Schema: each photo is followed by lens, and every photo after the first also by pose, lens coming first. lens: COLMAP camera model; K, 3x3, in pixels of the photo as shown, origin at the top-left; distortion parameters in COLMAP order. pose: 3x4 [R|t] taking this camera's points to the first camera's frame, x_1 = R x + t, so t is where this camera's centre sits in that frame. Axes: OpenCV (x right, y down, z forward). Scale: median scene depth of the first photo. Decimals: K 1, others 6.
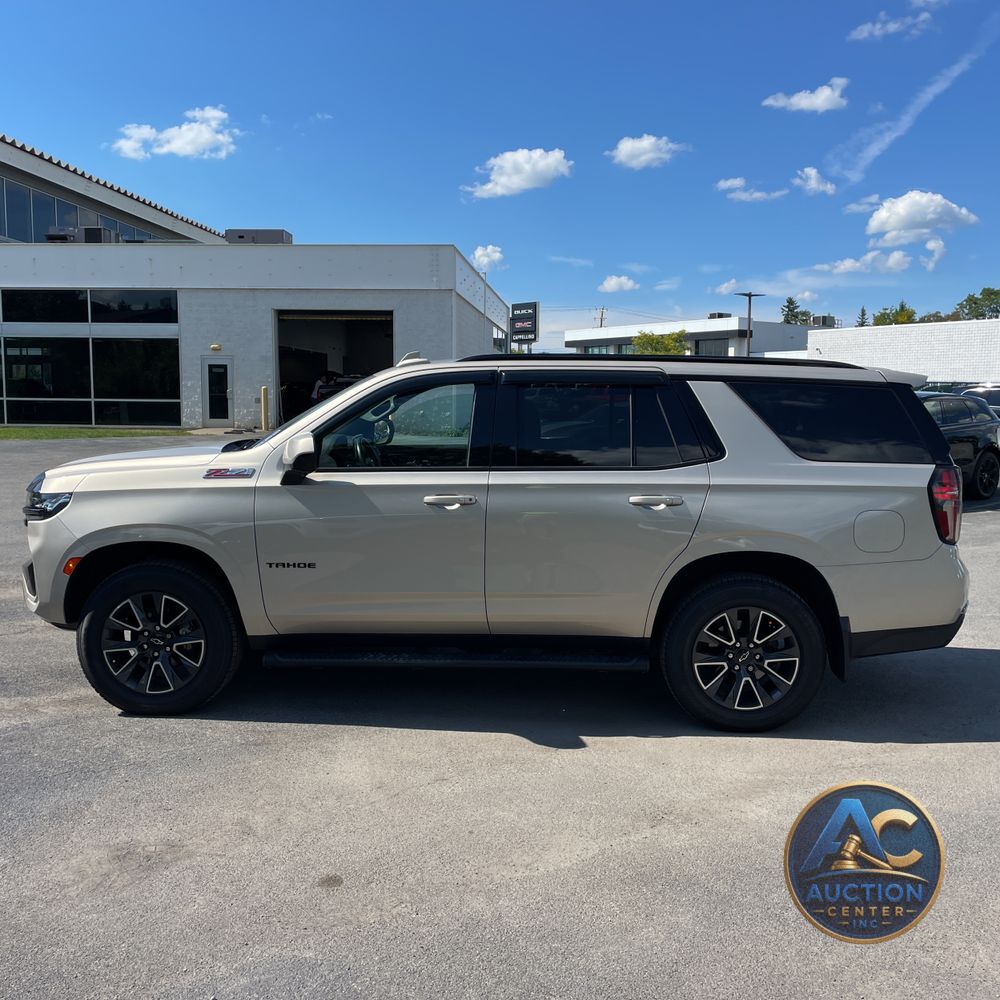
lens RADIAL K [[1049.0, 0, 537.3], [0, 1049.0, 502.1], [0, 0, 1]] dist [0.087870, -0.204480]
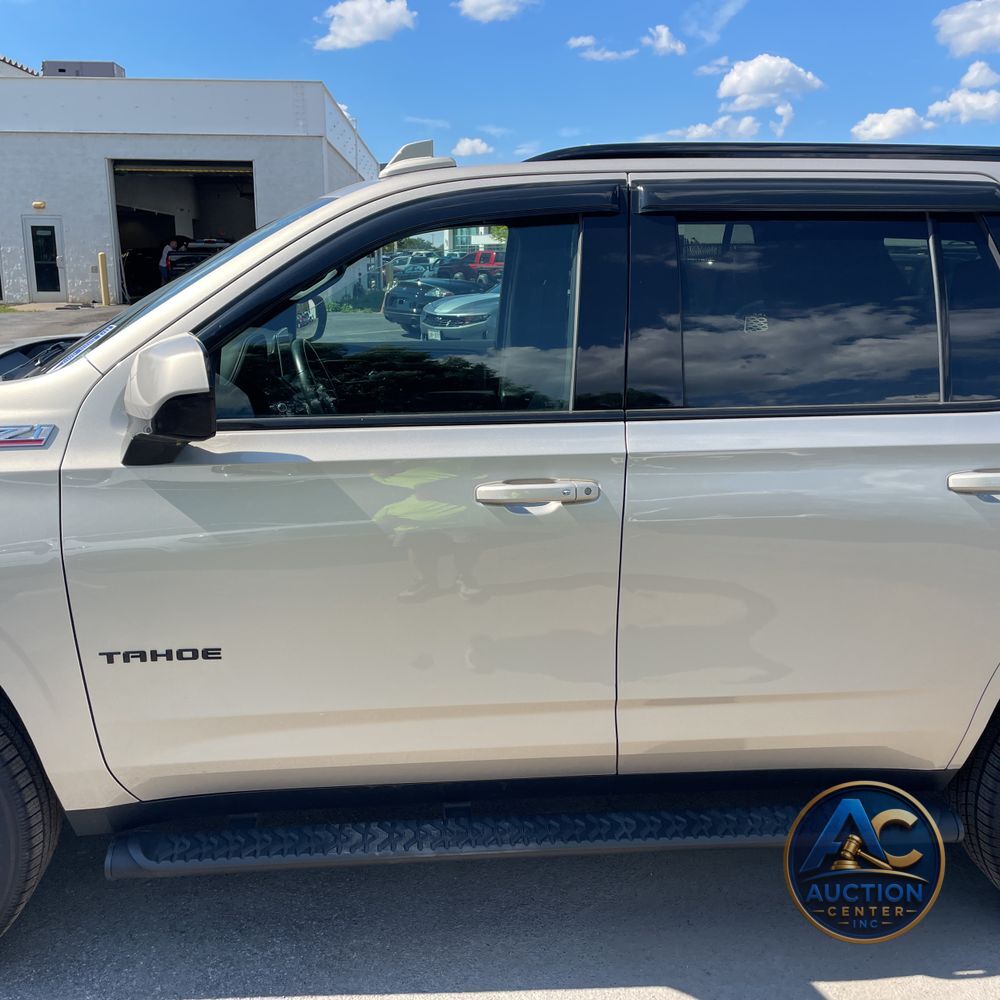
lens RADIAL K [[1005.0, 0, 494.9], [0, 1005.0, 493.6], [0, 0, 1]] dist [0.103264, -0.148342]
pose [[0.994587, -0.028002, 0.100064, -0.033607], [0.015768, 0.992525, 0.121018, -0.012140], [-0.102705, -0.118785, 0.987594, 0.142532]]
